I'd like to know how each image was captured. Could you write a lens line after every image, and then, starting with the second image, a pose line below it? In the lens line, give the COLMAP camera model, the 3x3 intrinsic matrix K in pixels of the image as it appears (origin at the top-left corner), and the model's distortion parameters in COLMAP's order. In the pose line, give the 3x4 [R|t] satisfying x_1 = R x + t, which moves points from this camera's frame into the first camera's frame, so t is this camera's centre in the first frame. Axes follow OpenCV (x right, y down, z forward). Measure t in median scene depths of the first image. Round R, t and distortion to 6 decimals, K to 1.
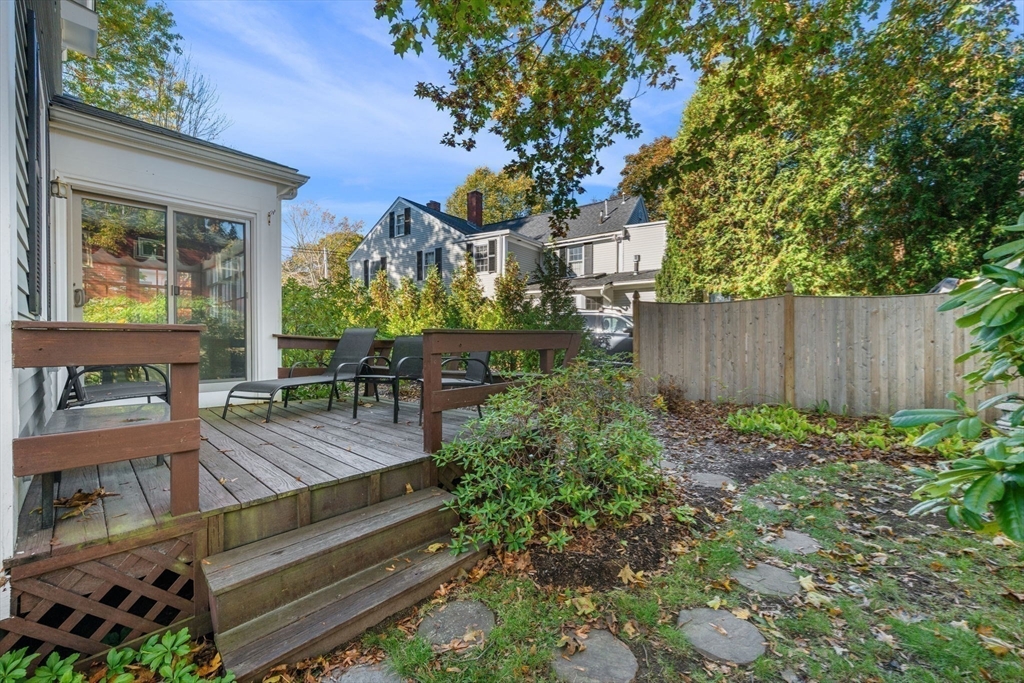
lens RADIAL K [[417.3, 0, 516.4], [0, 417.3, 348.8], [0, 0, 1]] dist [0.001608, -0.004482]
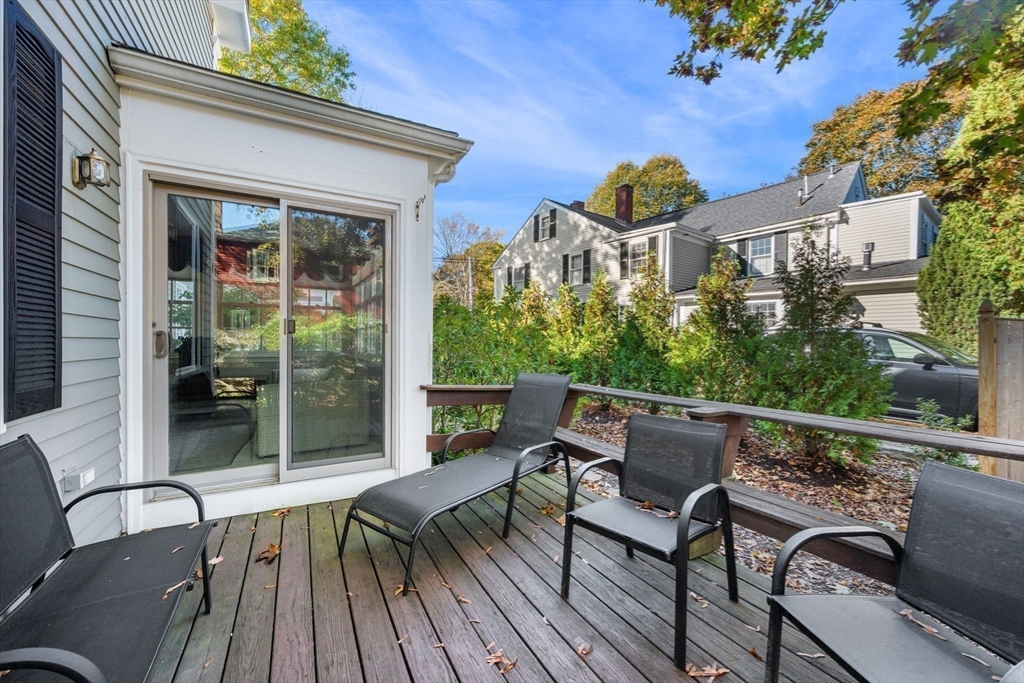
lens RADIAL K [[399.3, 0, 514.1], [0, 399.3, 339.9], [0, 0, 1]] dist [-0.000512, -0.000154]
pose [[0.953112, 0.011078, -0.302416, -0.076969], [-0.016212, 0.999764, -0.014473, -0.031134], [0.302184, 0.018697, 0.953066, 0.134720]]
